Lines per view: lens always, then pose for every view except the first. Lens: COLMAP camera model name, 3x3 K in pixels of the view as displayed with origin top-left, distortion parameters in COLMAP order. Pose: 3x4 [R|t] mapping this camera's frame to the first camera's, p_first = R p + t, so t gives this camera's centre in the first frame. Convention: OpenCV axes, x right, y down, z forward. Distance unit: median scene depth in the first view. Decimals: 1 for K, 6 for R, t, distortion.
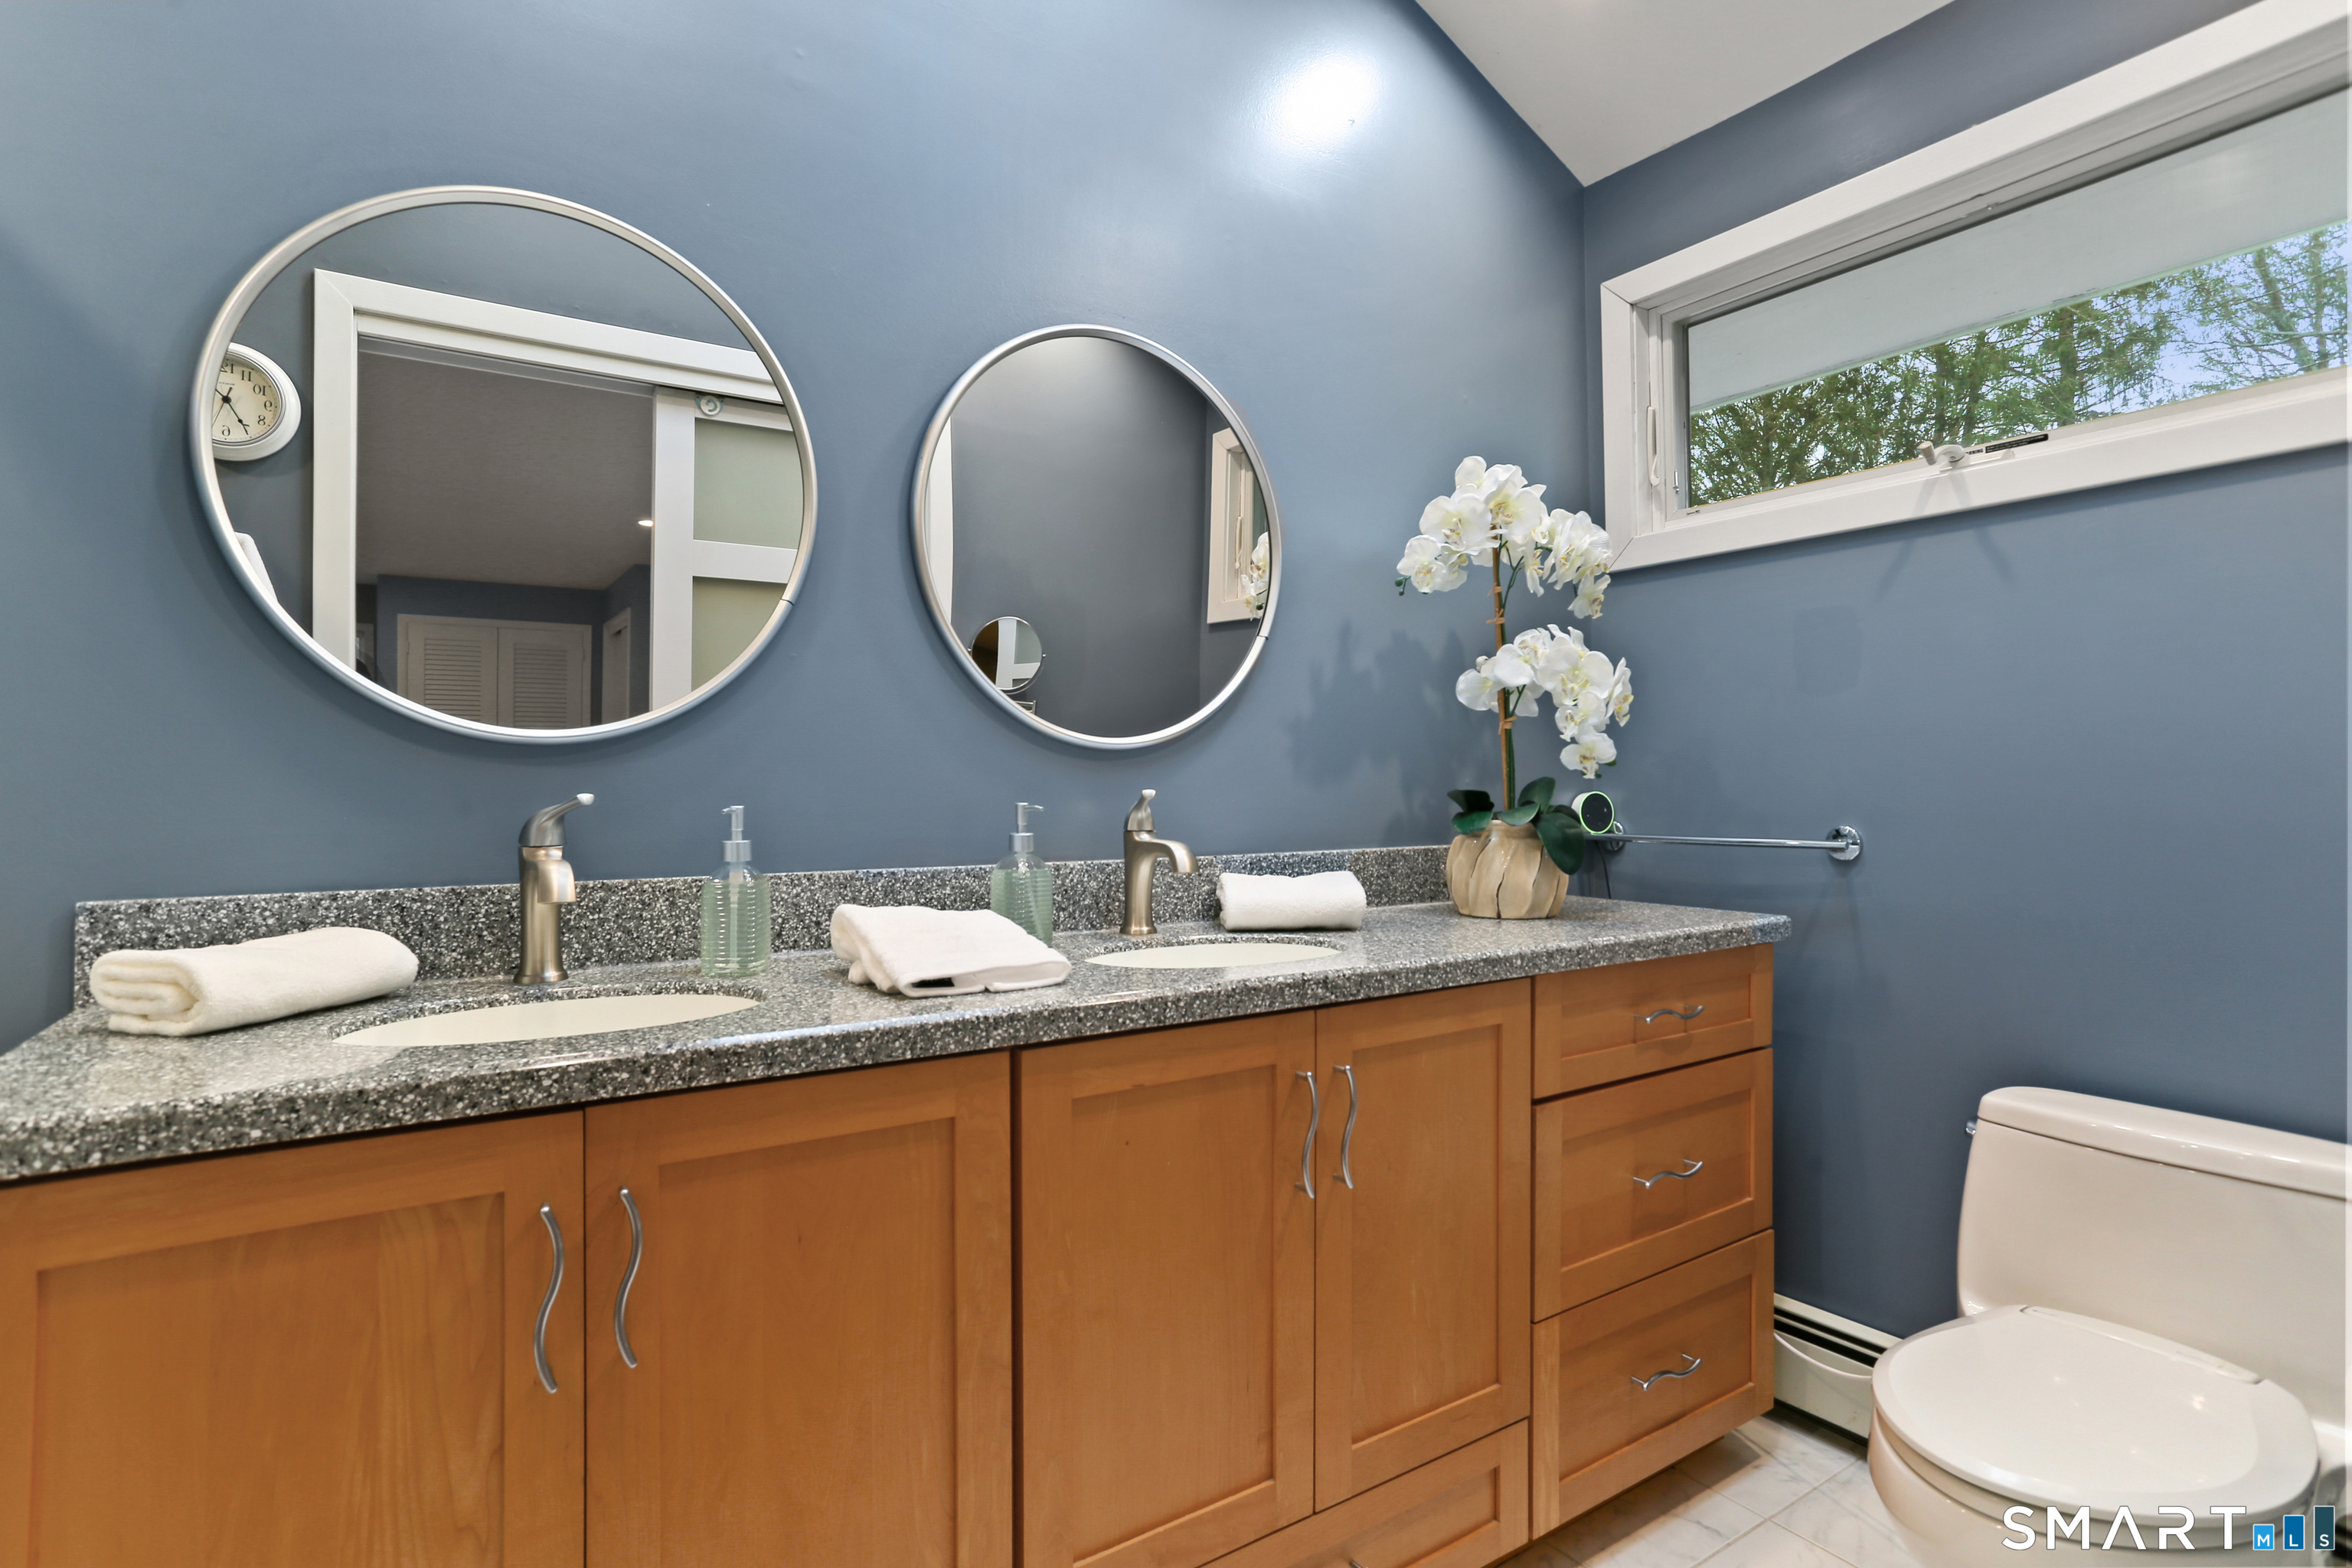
lens RADIAL K [[1139.9, 0, 1170.4], [0, 1139.9, 785.0], [0, 0, 1]] dist [-0.040899, 0.023783]
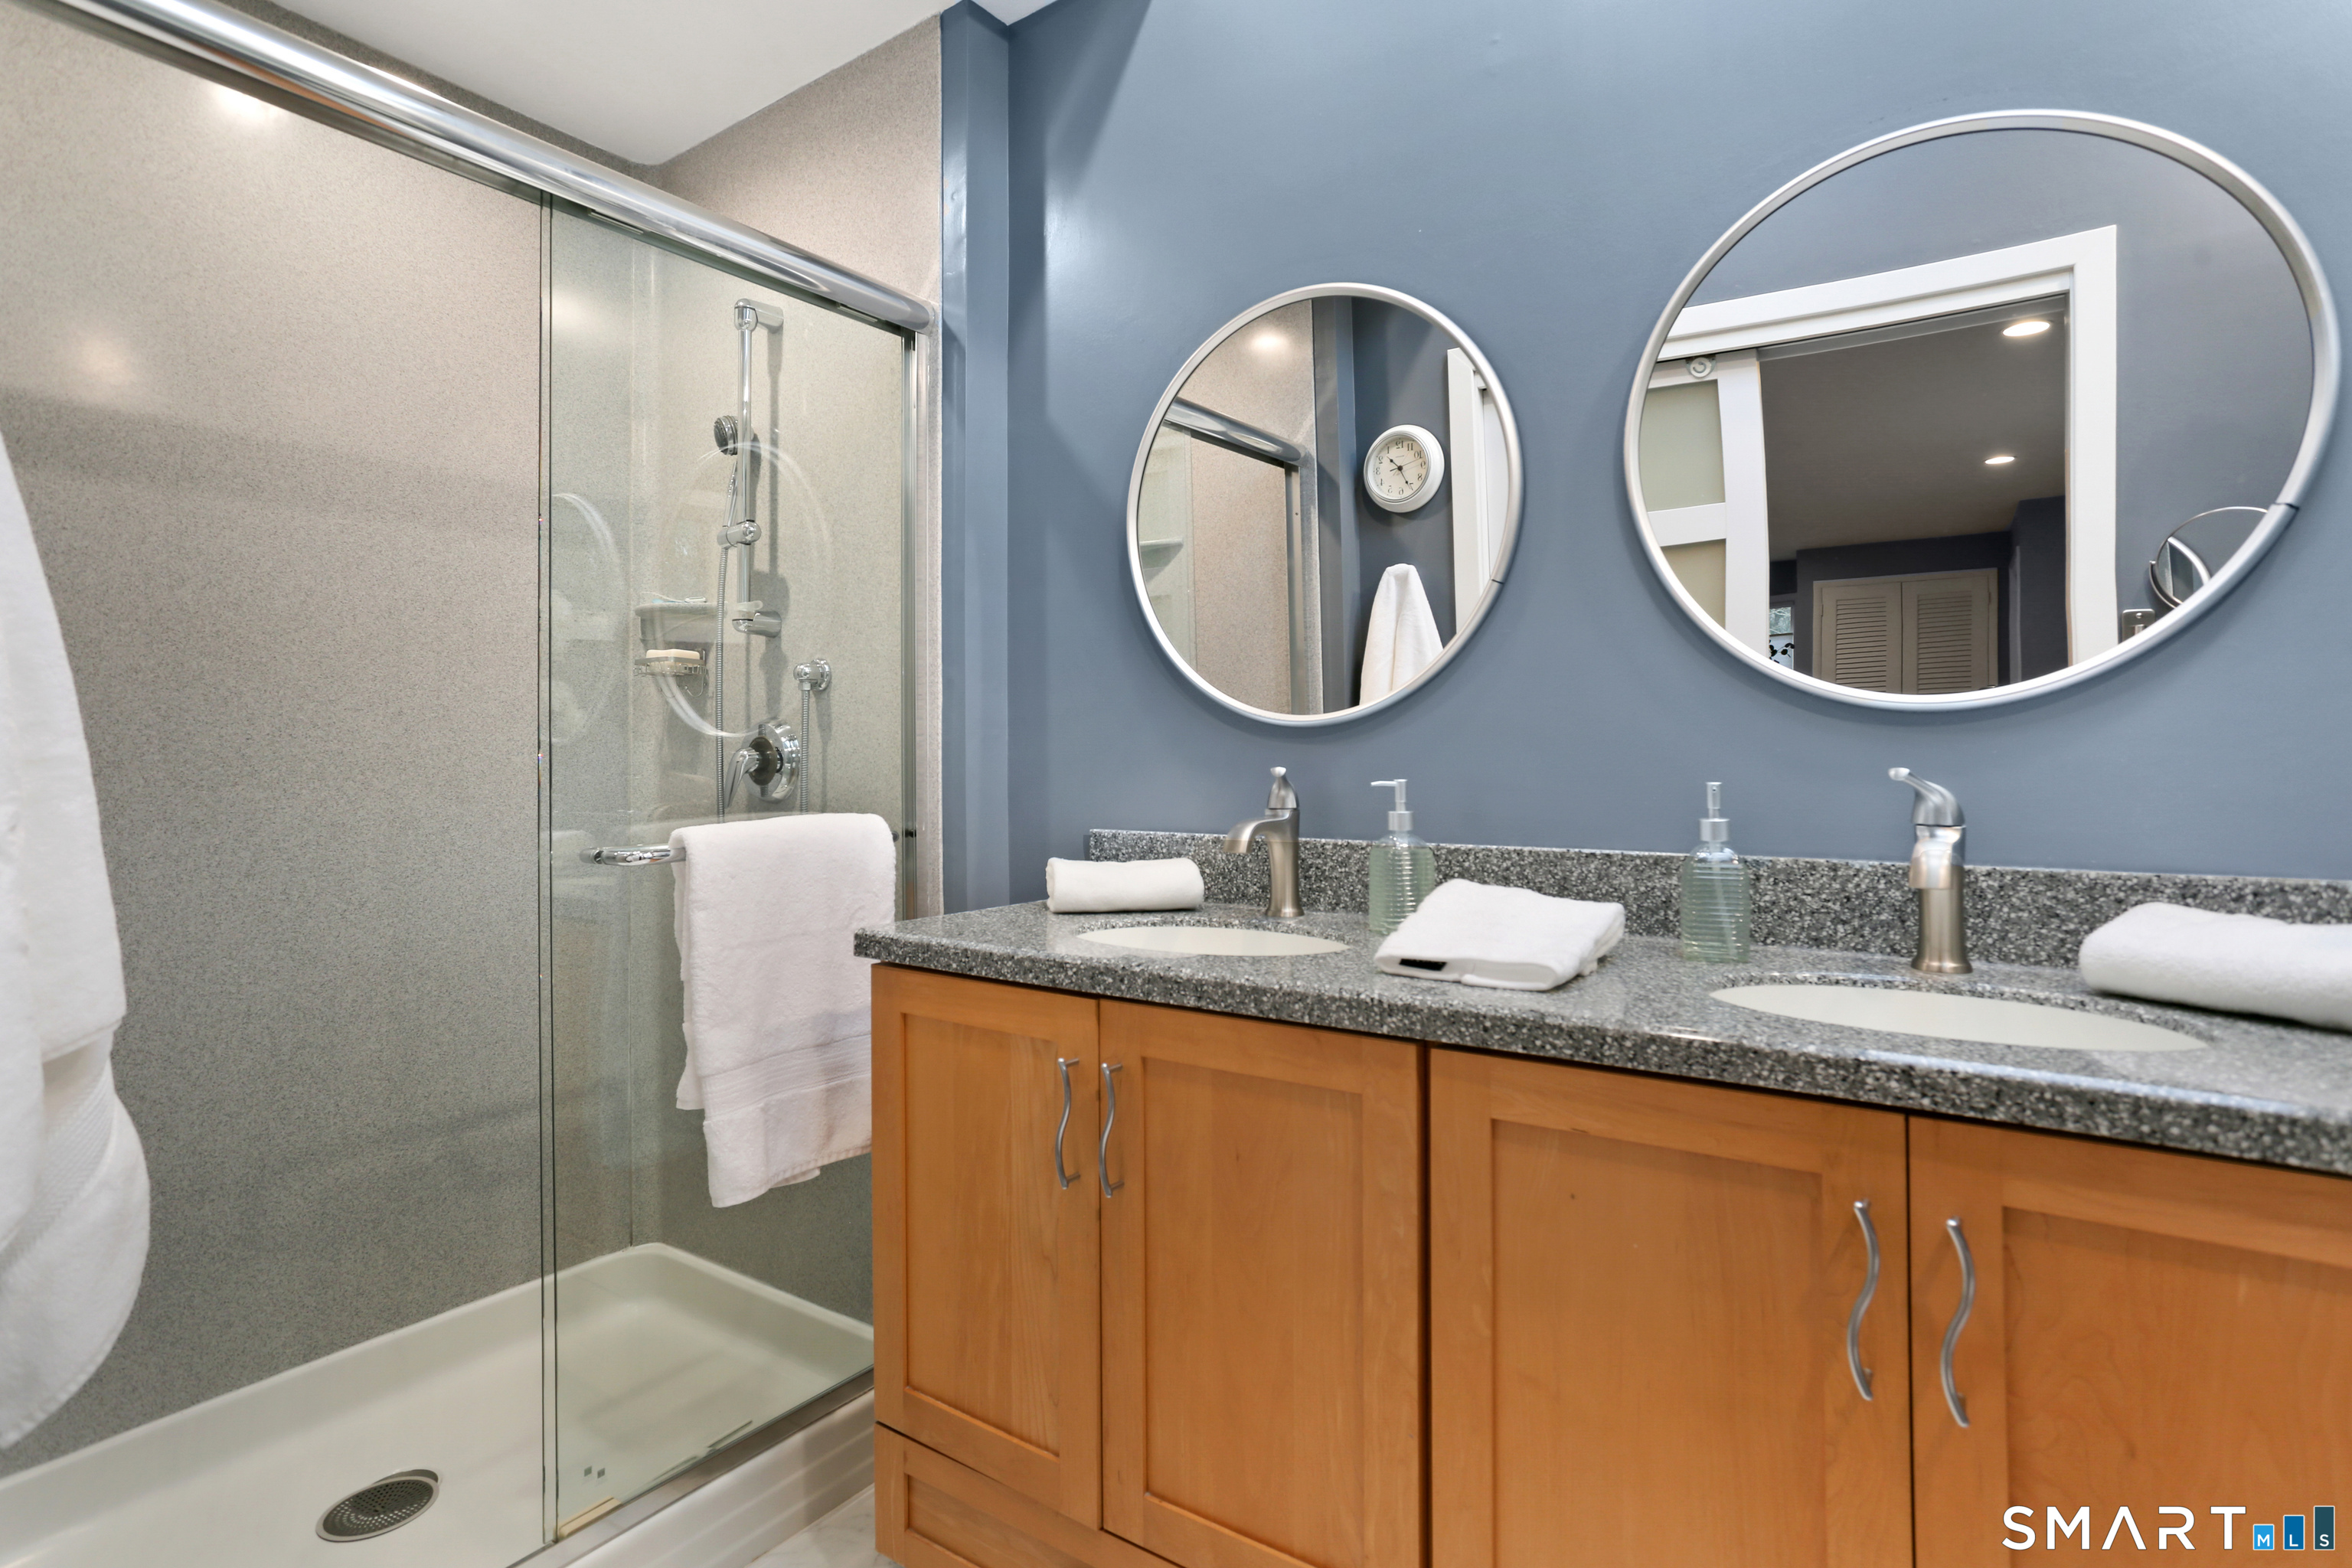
lens RADIAL K [[1139.9, 0, 1153.6], [0, 1139.9, 762.7], [0, 0, 1]] dist [-0.040899, 0.023783]
pose [[0.385563, 0.004675, -0.922670, 0.554893], [0.004880, 0.999963, 0.007107, -0.006233], [0.922669, -0.007243, 0.385526, 0.377856]]
